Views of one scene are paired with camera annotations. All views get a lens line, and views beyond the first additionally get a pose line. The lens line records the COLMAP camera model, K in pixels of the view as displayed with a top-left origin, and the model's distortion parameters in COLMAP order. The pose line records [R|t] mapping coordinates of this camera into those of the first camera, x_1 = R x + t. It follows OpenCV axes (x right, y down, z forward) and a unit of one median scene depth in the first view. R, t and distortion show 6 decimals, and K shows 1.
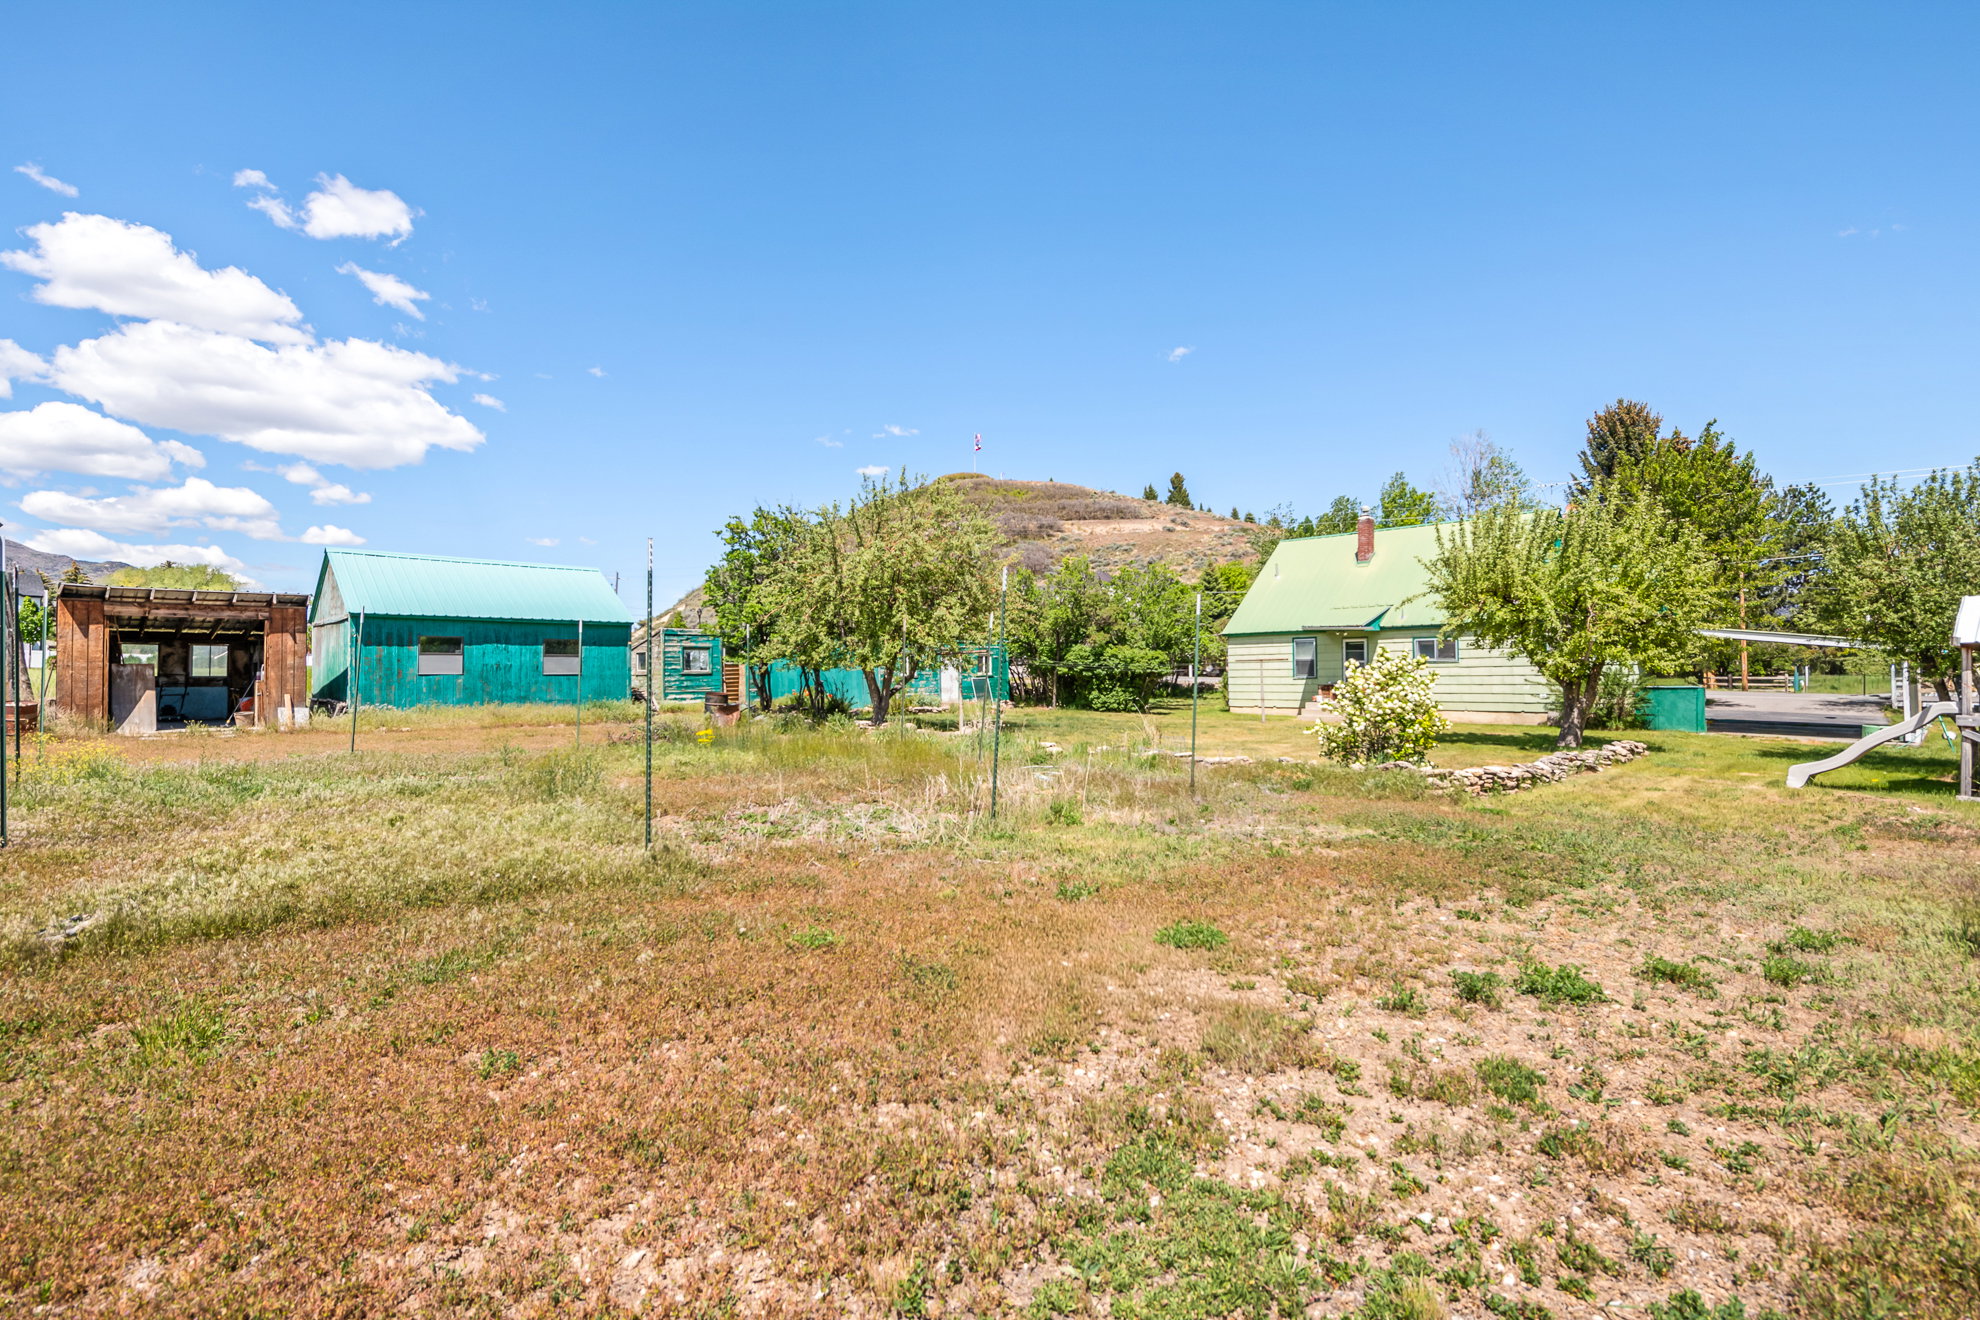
lens RADIAL K [[958.2, 0, 989.2], [0, 958.2, 664.6], [0, 0, 1]] dist [0.019150, 0.000926]
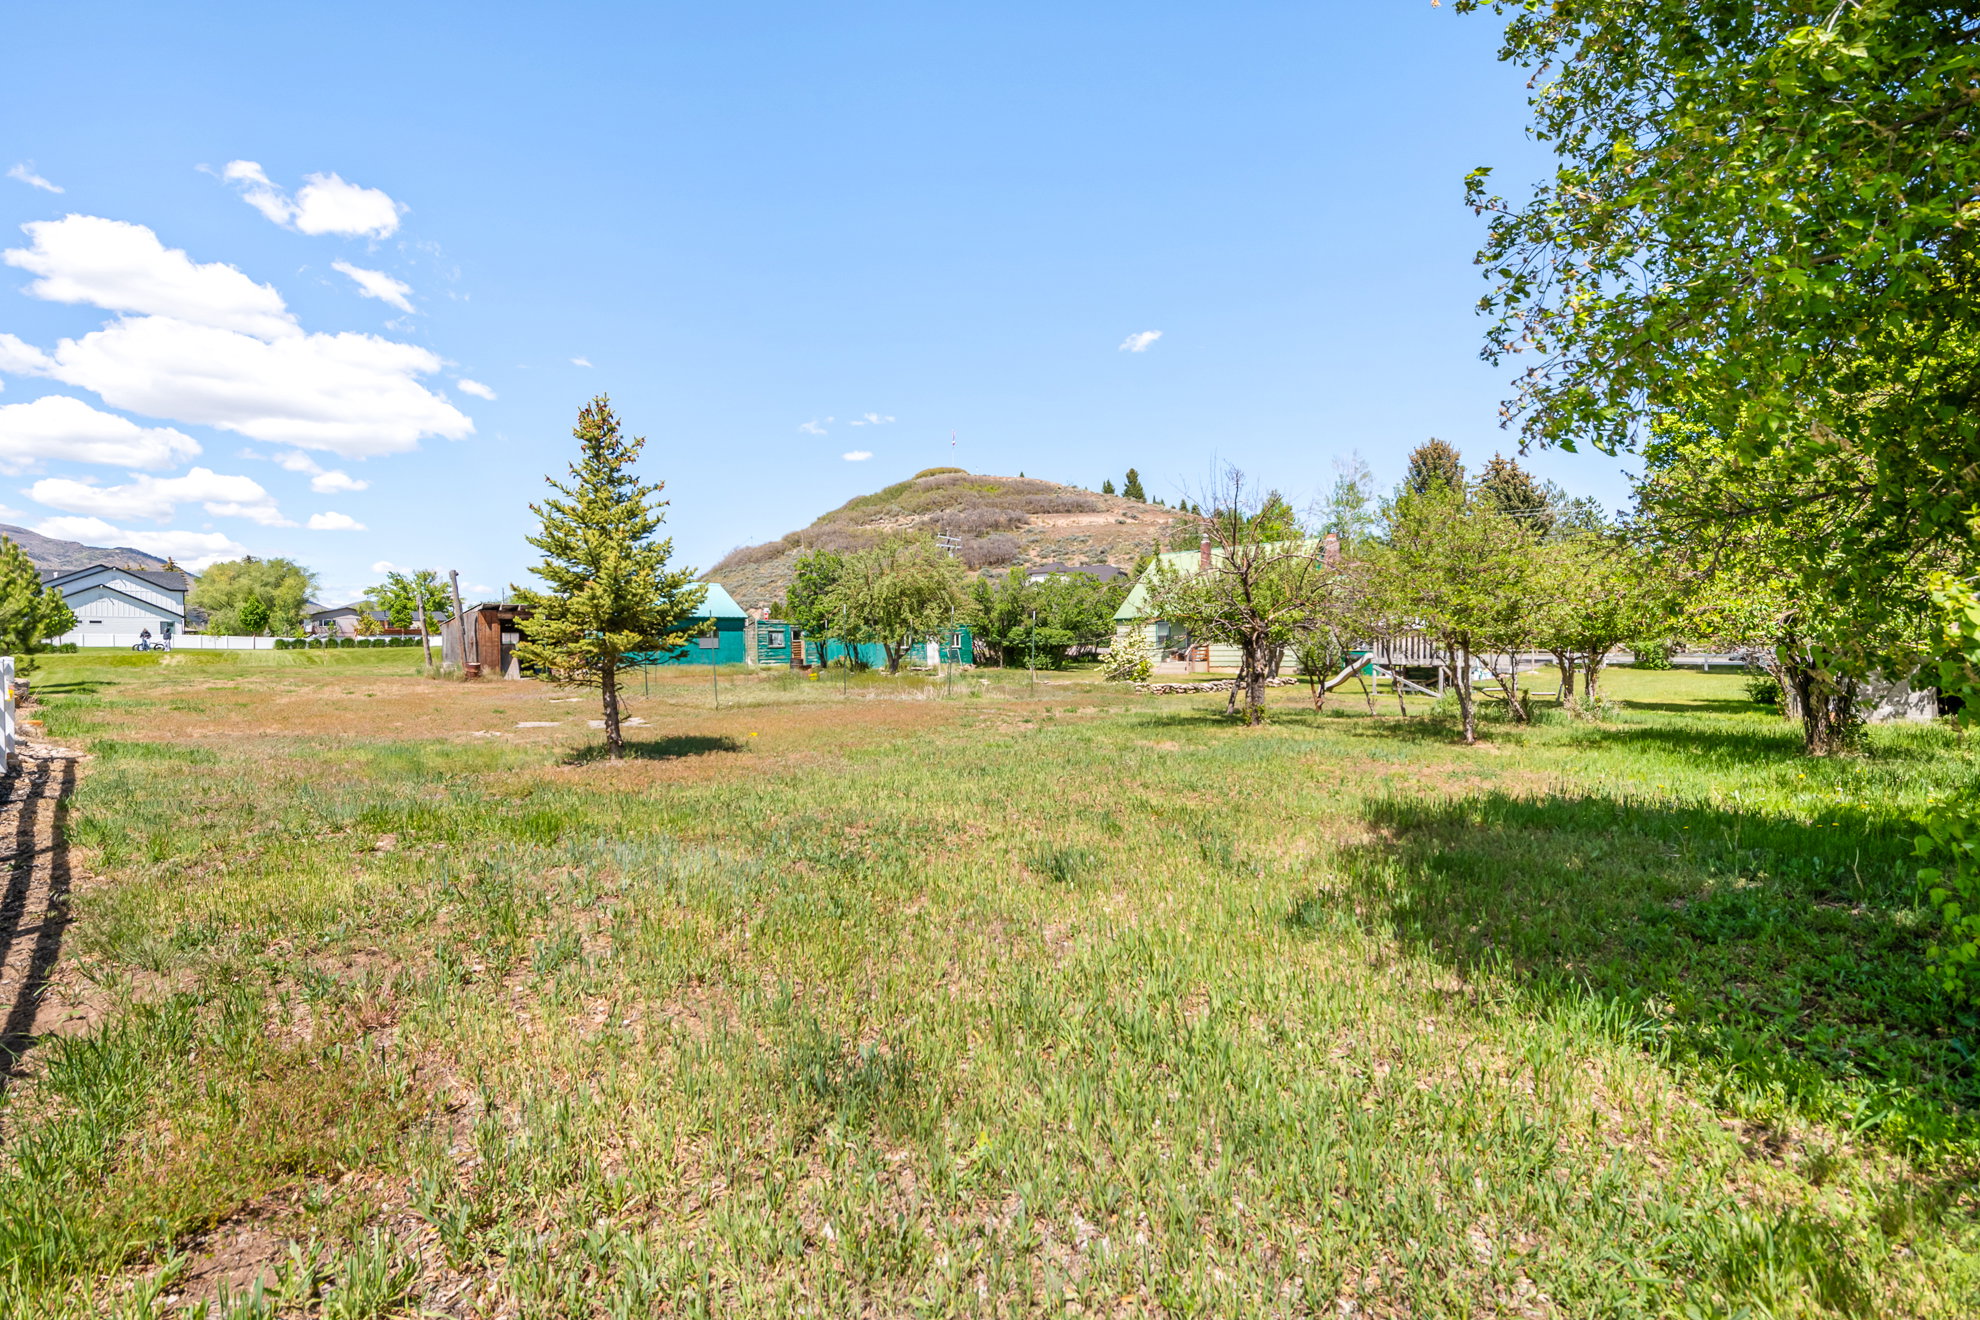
lens RADIAL K [[924.7, 0, 1003.9], [0, 924.7, 654.1], [0, 0, 1]] dist [-0.004930, -0.000768]
pose [[0.999258, -0.010238, 0.037124, 0.016126], [0.009718, 0.999853, 0.014150, 0.001615], [-0.037264, -0.013779, 0.999210, -0.435724]]
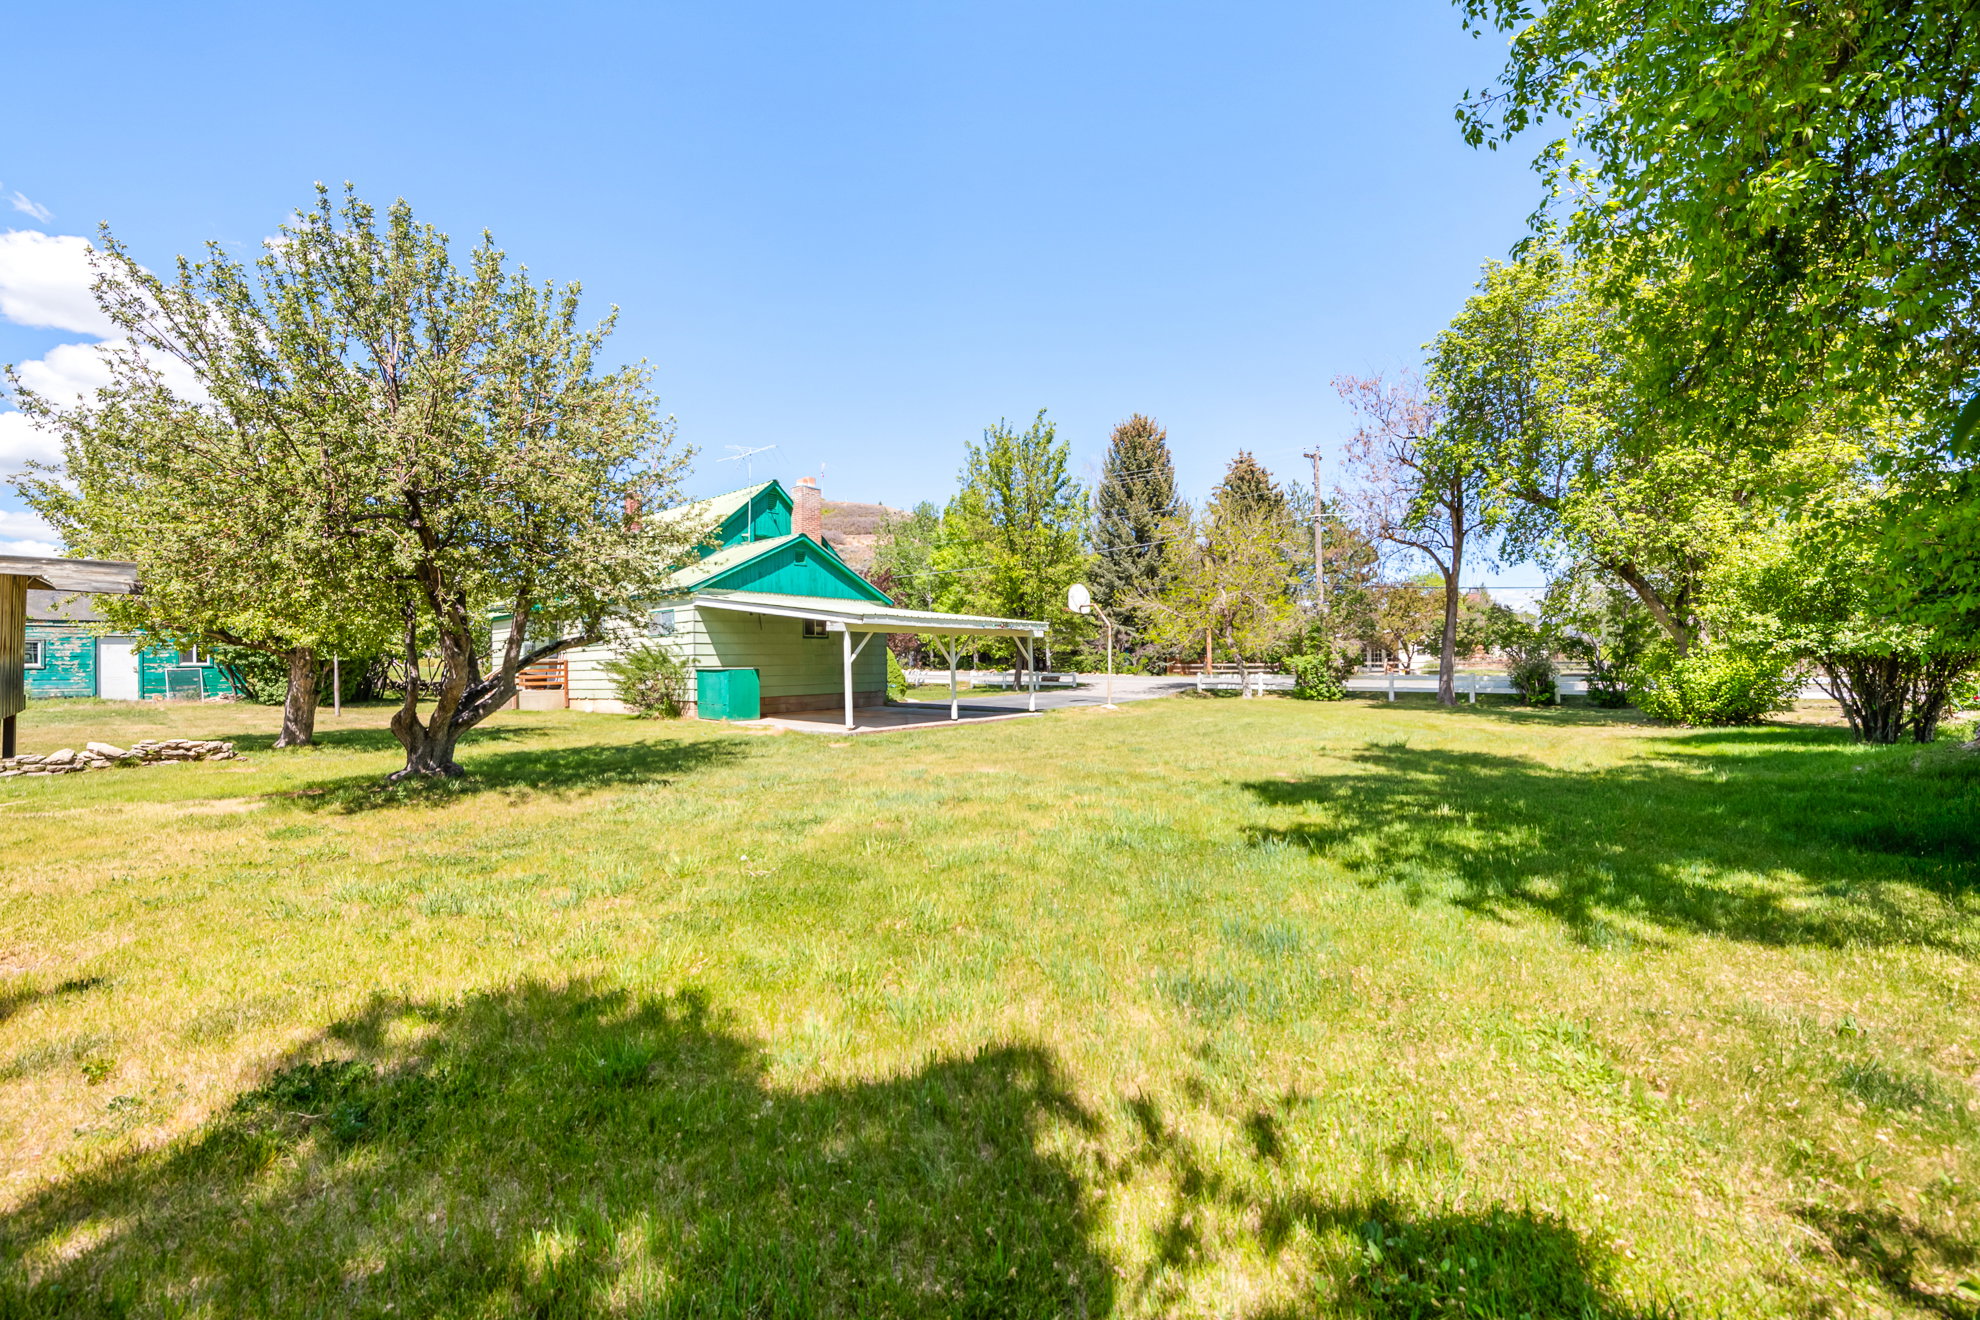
lens RADIAL K [[789.3, 0, 994.6], [0, 789.3, 663.8], [0, 0, 1]] dist [0.002904, 0.000083]
pose [[0.992369, -0.010050, 0.122891, 0.633785], [0.009622, 0.999945, 0.004073, 0.013337], [-0.122925, -0.002859, 0.992412, 0.192869]]
